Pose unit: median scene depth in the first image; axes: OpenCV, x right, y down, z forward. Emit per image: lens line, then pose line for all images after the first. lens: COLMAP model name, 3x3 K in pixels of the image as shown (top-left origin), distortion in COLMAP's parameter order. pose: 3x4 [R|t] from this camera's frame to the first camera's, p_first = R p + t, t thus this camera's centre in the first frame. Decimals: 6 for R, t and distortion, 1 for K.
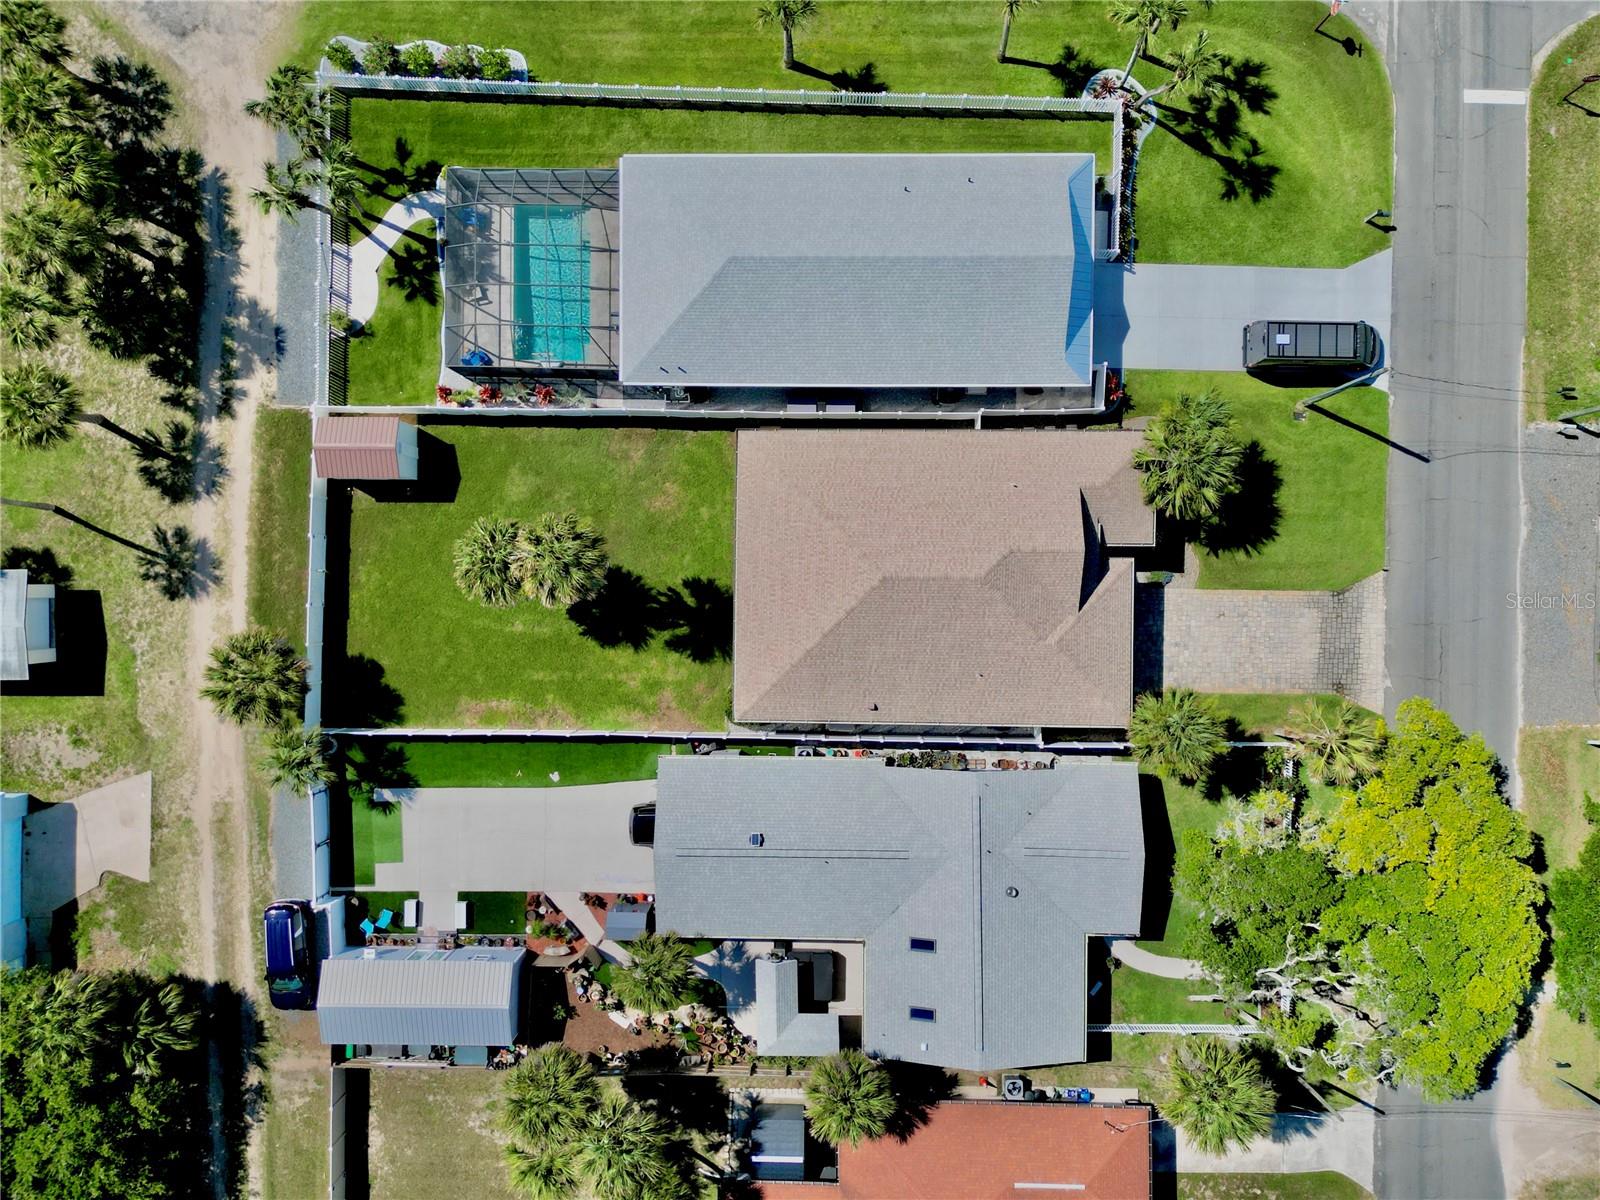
lens RADIAL K [[1301.6, 0, 792.3], [0, 1301.6, 597.0], [0, 0, 1]] dist [0.084552, -0.096879]
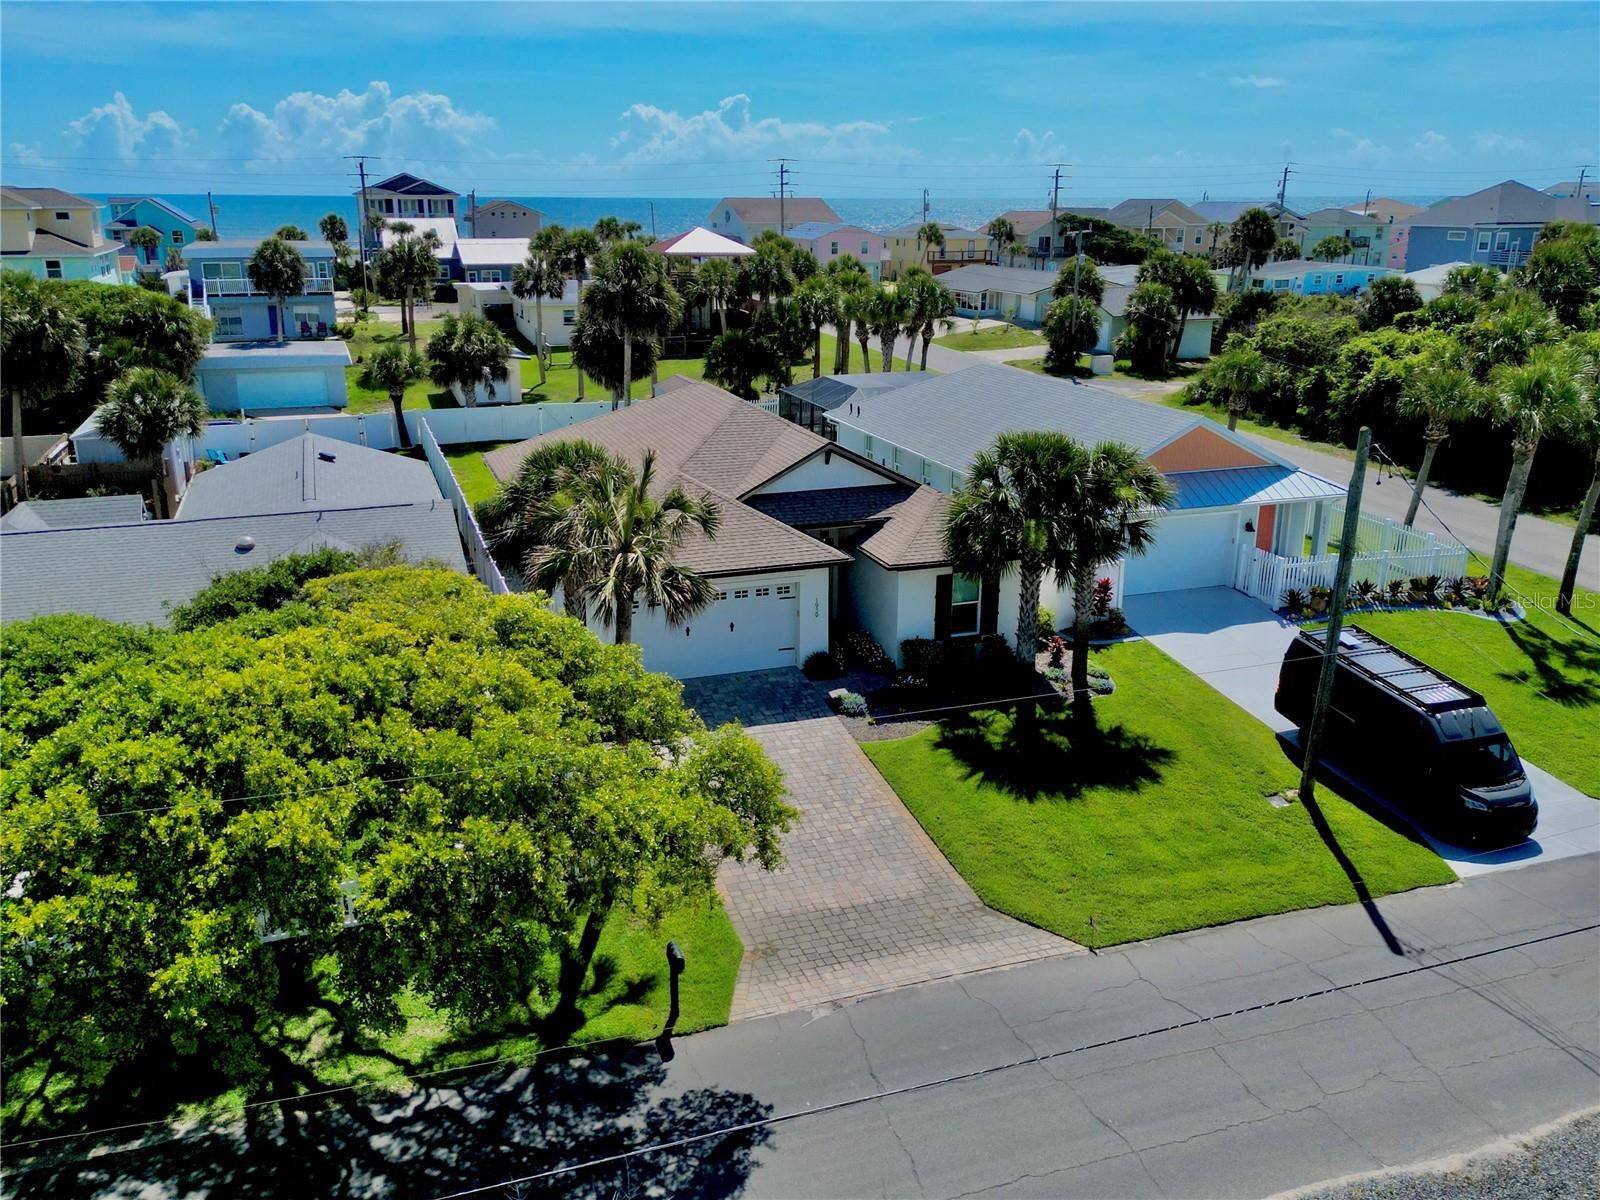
lens RADIAL K [[1310.5, 0, 787.4], [0, 1310.5, 595.8], [0, 0, 1]] dist [0.036279, -0.008919]
pose [[0.335728, 0.303339, -0.891780, 0.730517], [-0.941894, 0.096951, -0.321616, 0.176908], [-0.011099, 0.947938, 0.318262, 0.779558]]
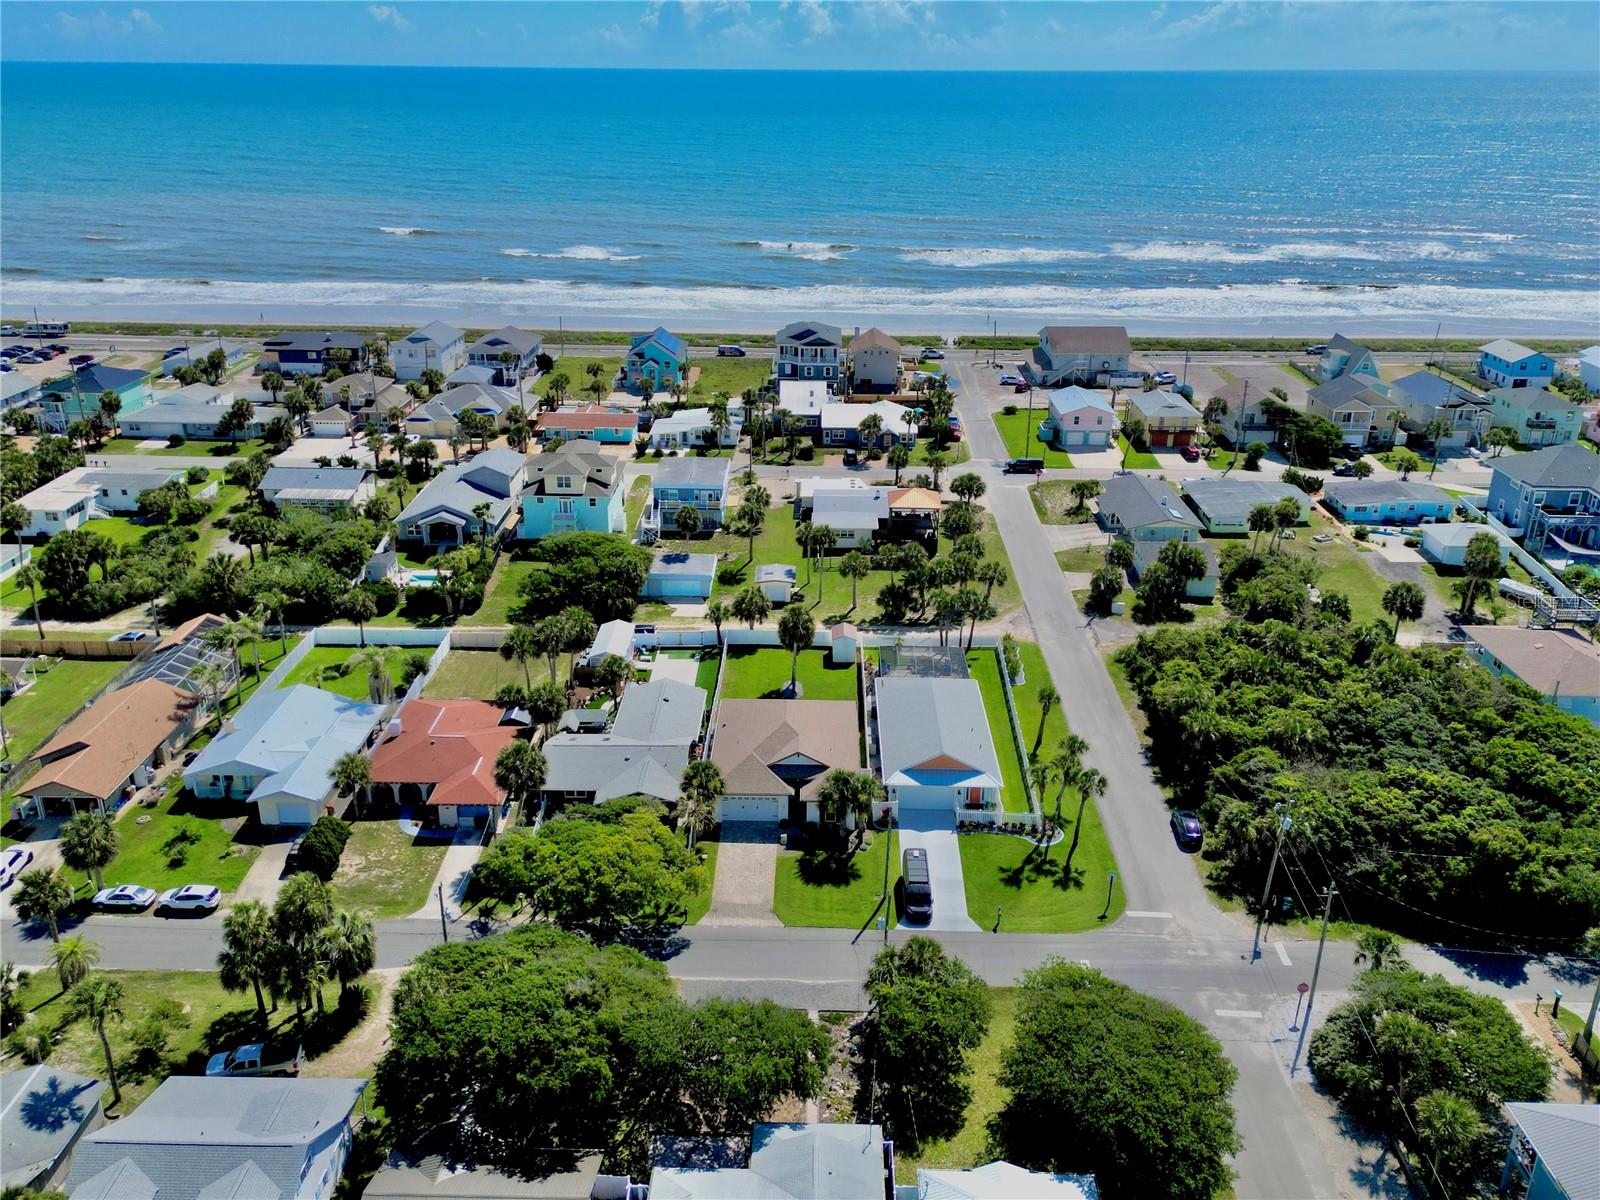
lens RADIAL K [[1307.8, 0, 796.4], [0, 1307.8, 568.9], [0, 0, 1]] dist [0.091323, -0.107336]
pose [[-0.013469, 0.383723, -0.923350, 1.778719], [-0.999890, -0.010964, 0.010029, -0.046022], [-0.006275, 0.923383, 0.383828, -0.032383]]
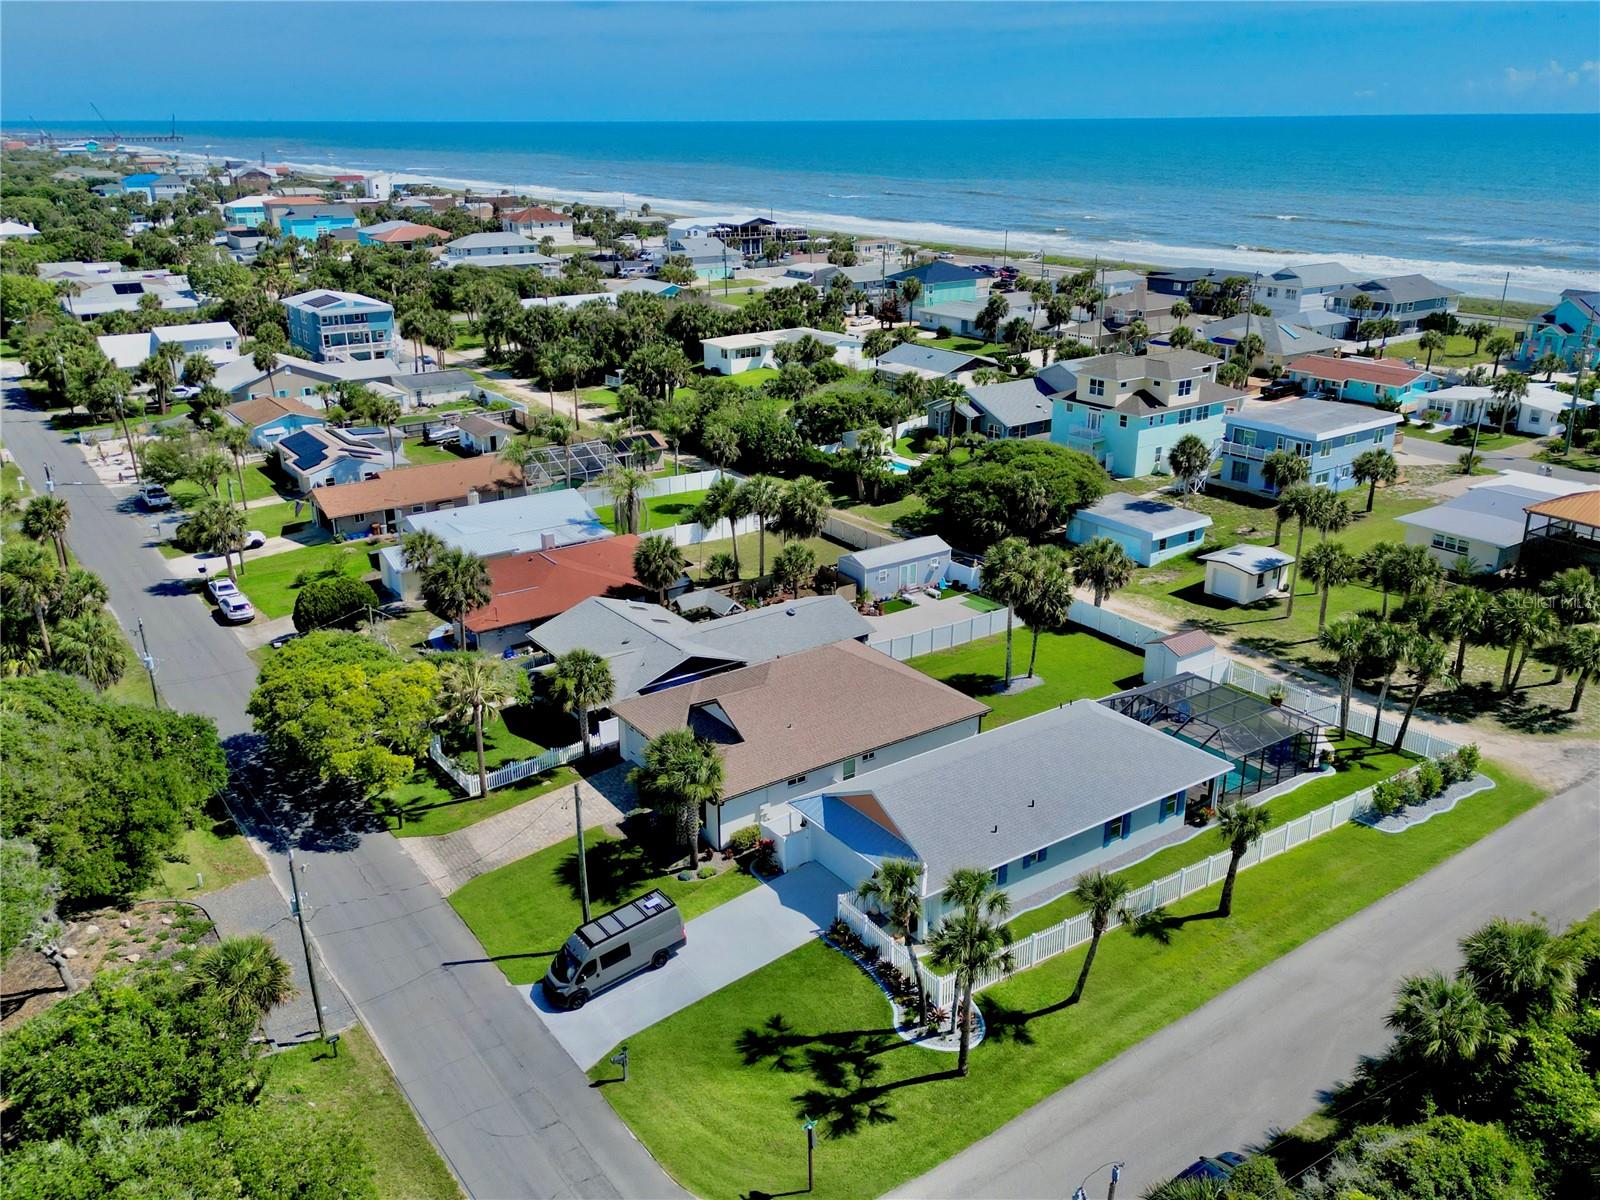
lens RADIAL K [[1301.6, 0, 792.3], [0, 1301.6, 597.0], [0, 0, 1]] dist [0.084552, -0.096879]
pose [[-0.812491, 0.231472, -0.535051, 0.722485], [-0.582223, -0.275608, 0.764890, -0.899065], [0.029586, 0.932985, 0.358698, 0.419537]]
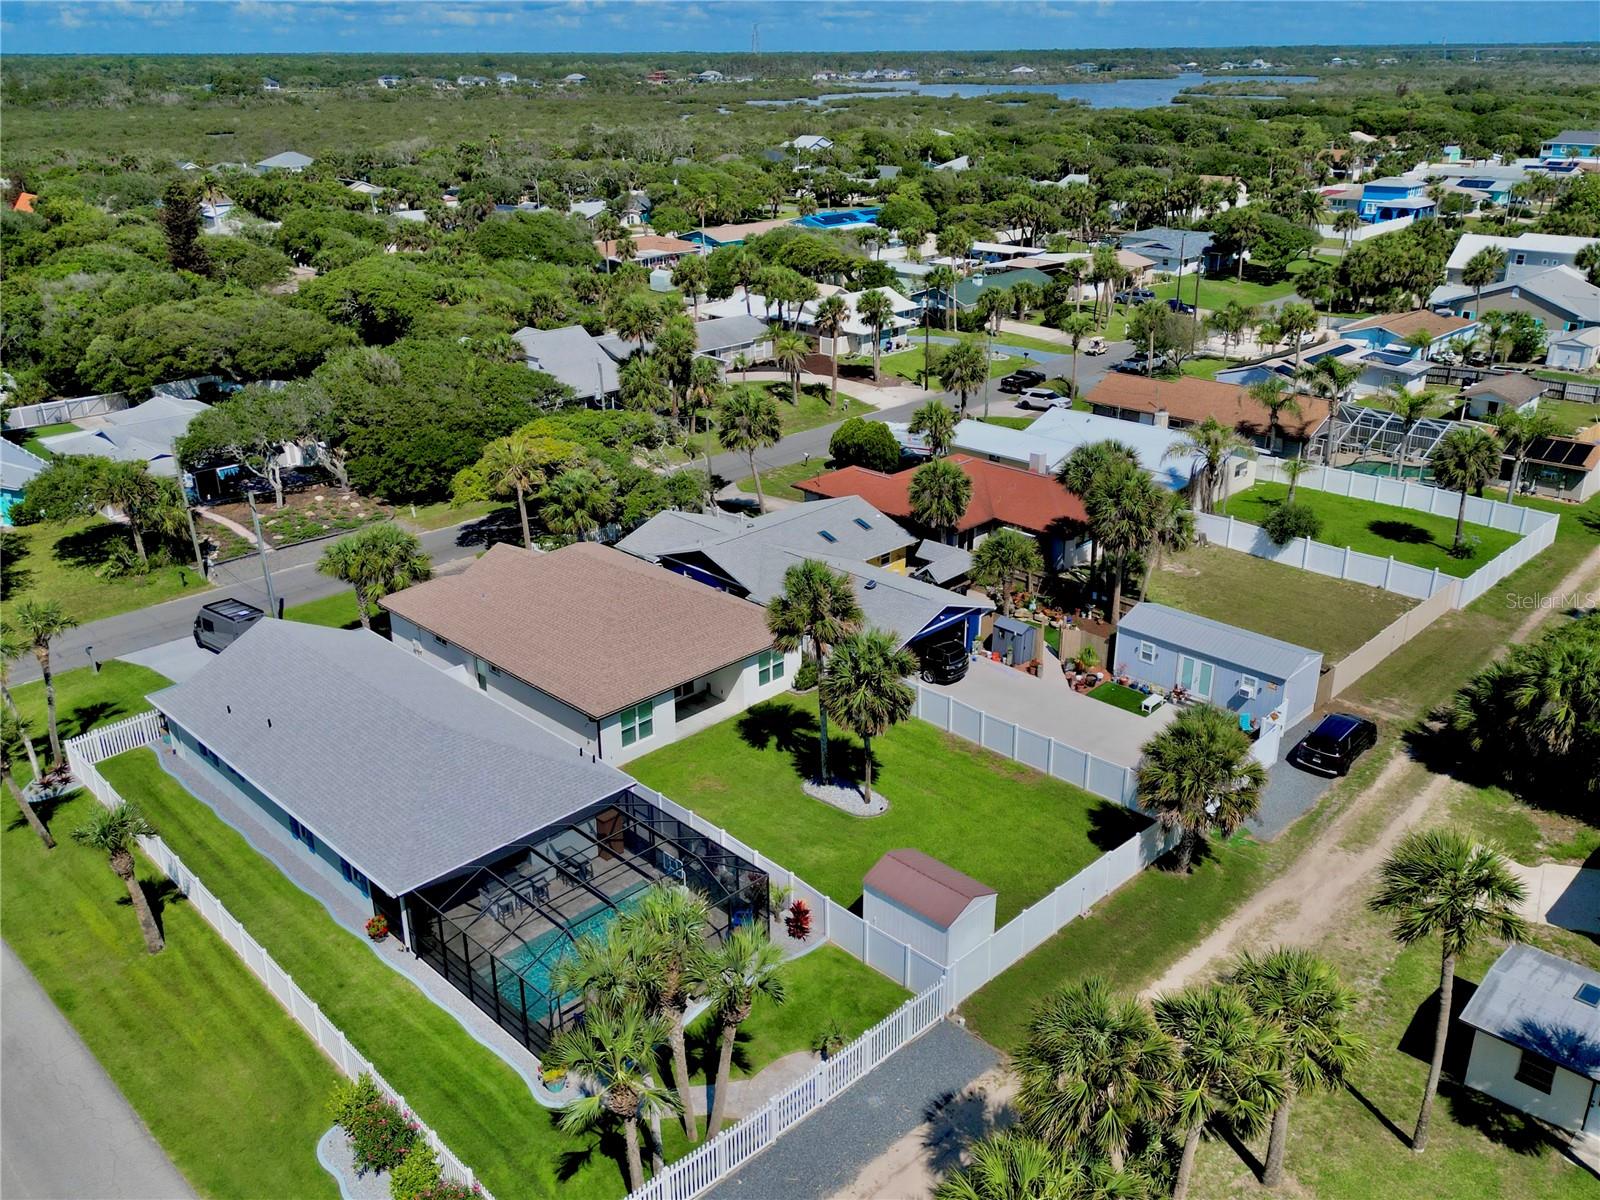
lens RADIAL K [[1301.6, 0, 792.3], [0, 1301.6, 597.0], [0, 0, 1]] dist [0.084552, -0.096879]
pose [[-0.714619, -0.231125, 0.660228, -0.698271], [0.698845, -0.277172, 0.659387, -0.591310], [0.030596, 0.932607, 0.359593, 0.556398]]
